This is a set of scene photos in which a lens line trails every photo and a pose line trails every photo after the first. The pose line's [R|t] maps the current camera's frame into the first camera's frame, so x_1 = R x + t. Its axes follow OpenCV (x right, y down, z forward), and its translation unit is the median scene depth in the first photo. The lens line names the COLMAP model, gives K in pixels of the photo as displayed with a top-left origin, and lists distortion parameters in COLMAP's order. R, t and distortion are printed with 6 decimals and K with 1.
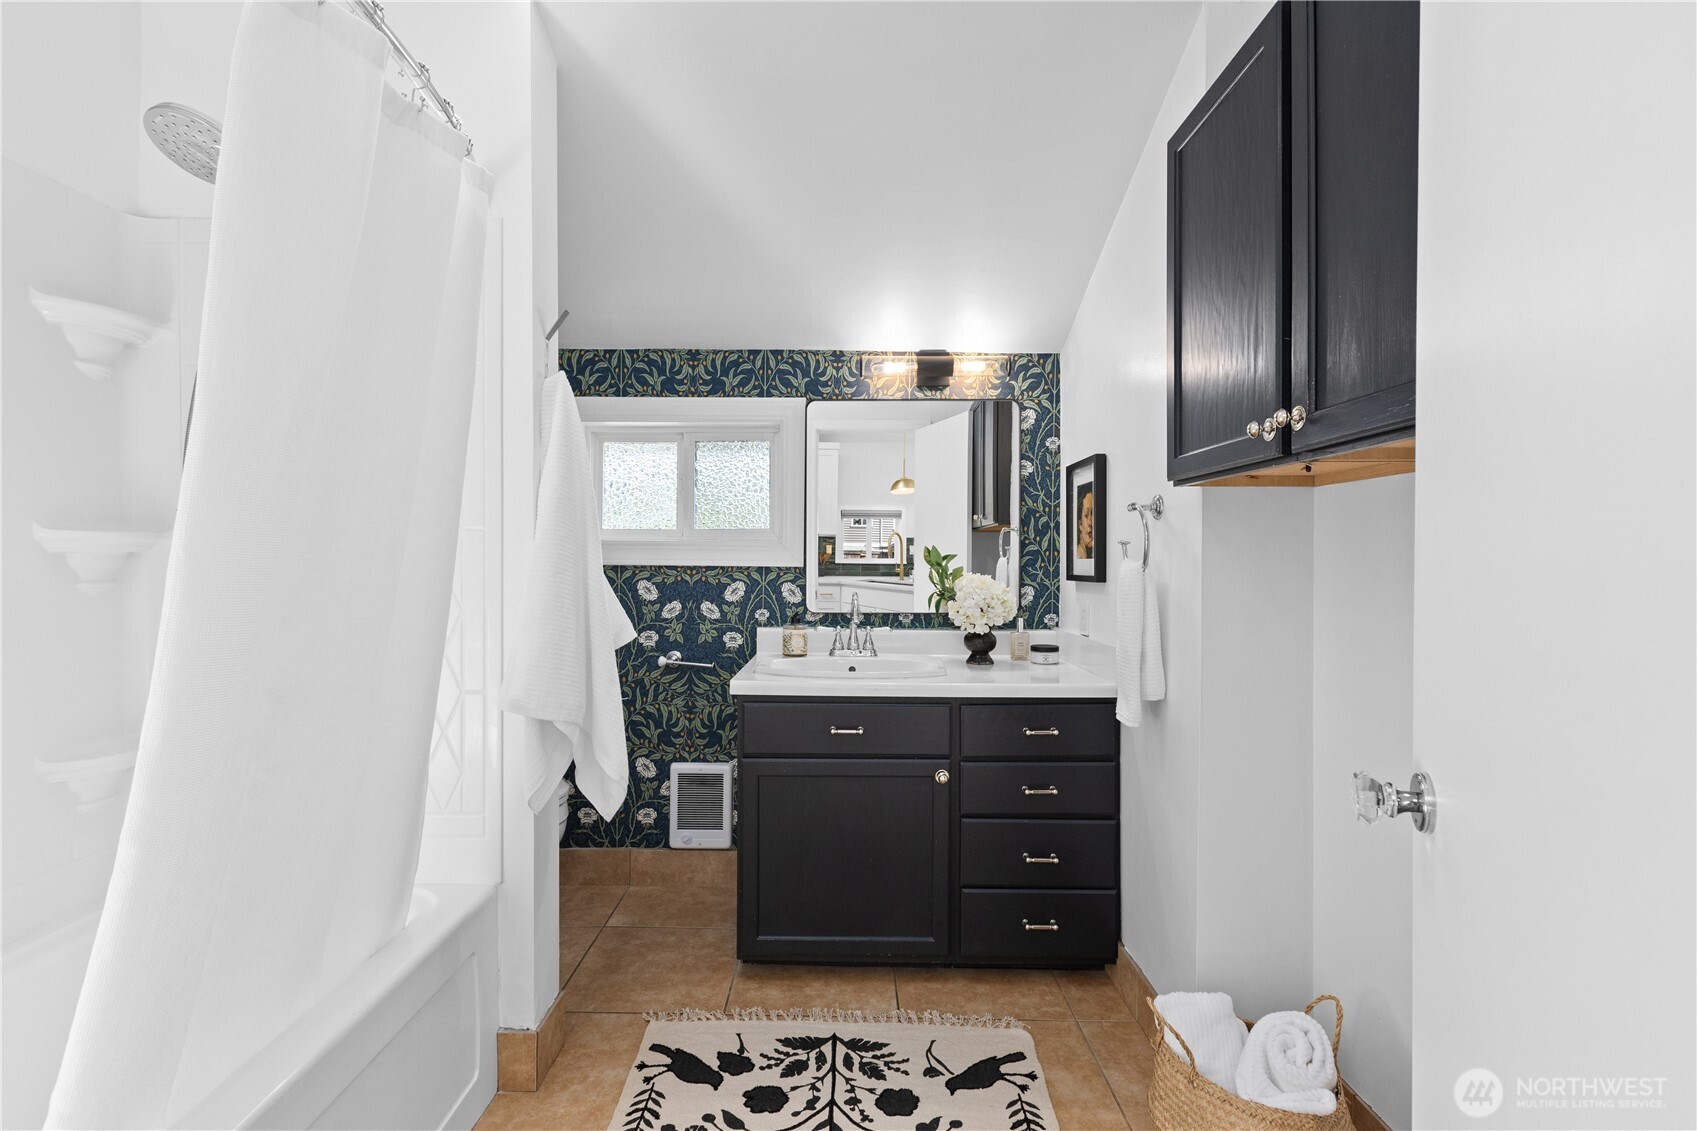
lens RADIAL K [[783.8, 0, 858.6], [0, 783.8, 558.4], [0, 0, 1]] dist [0.003395, 0.002372]
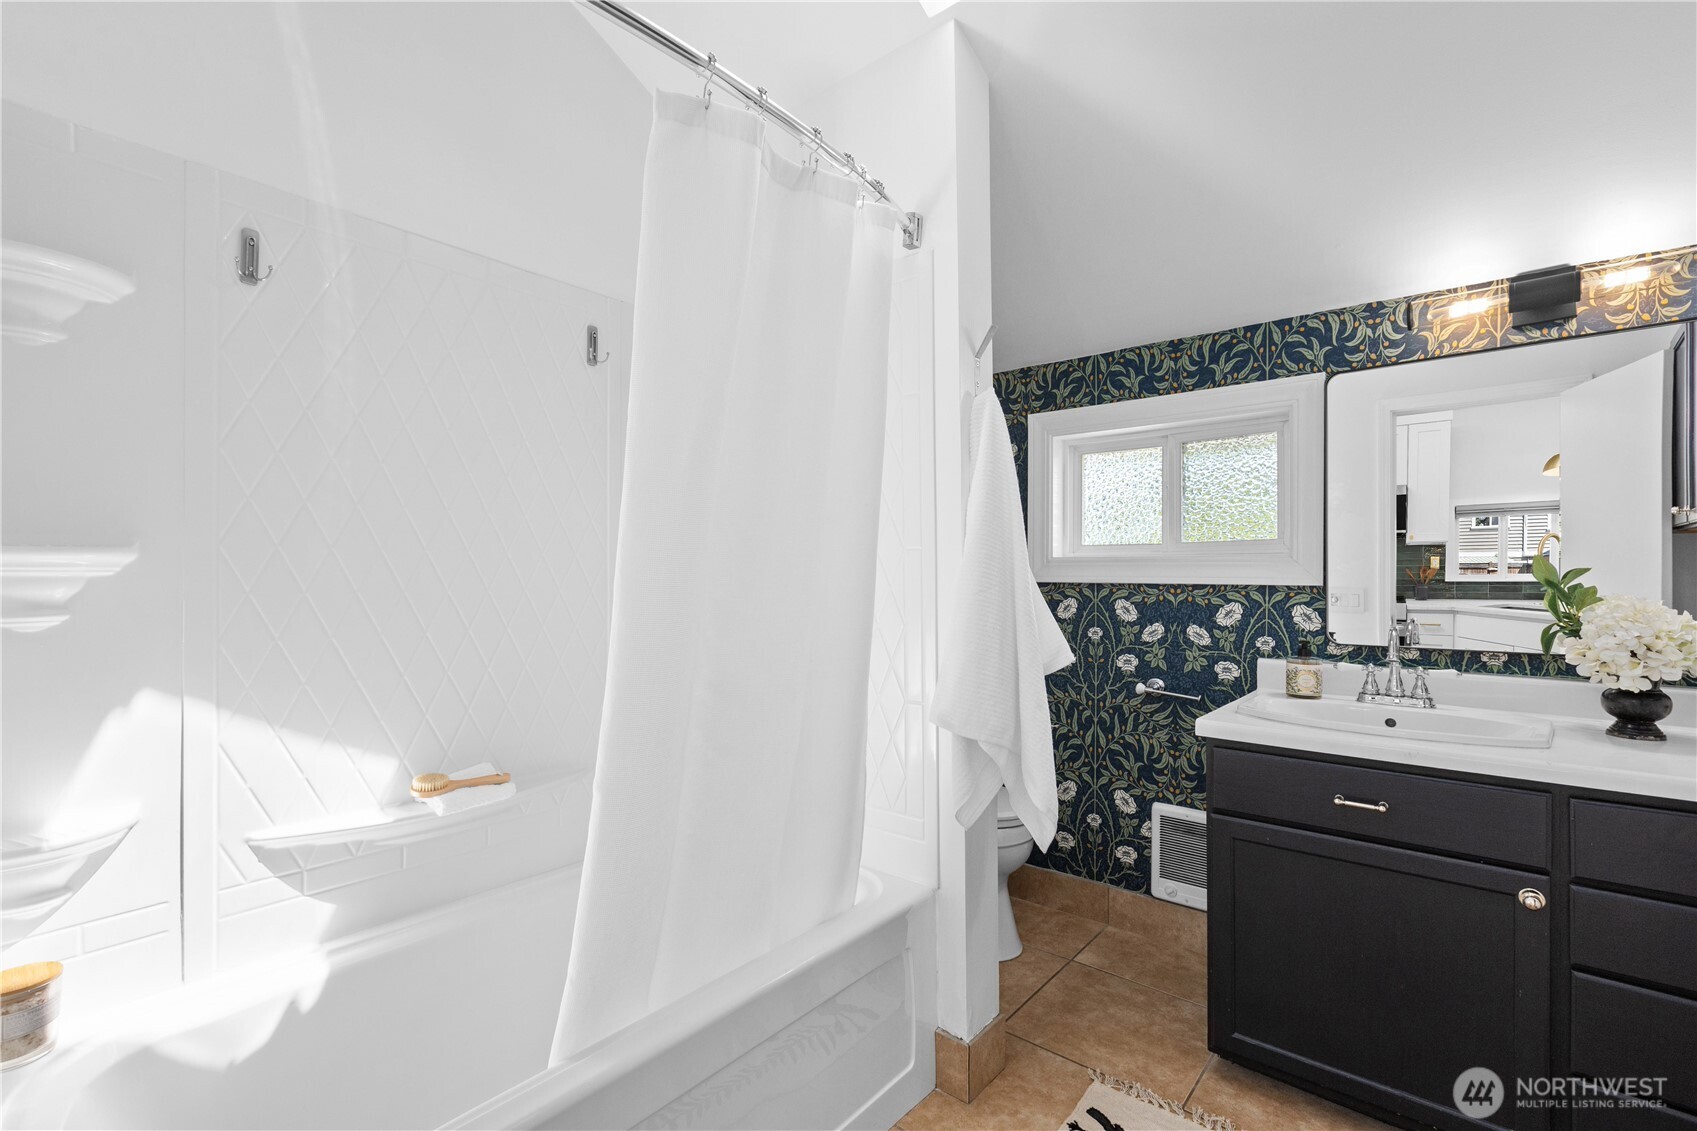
lens RADIAL K [[783.8, 0, 845.0], [0, 783.8, 575.7], [0, 0, 1]] dist [0.003395, 0.002372]
pose [[0.757121, -0.004483, -0.653259, 0.084471], [0.005031, 0.999987, -0.001030, -0.000740], [0.653255, -0.002507, 0.757134, 0.085059]]
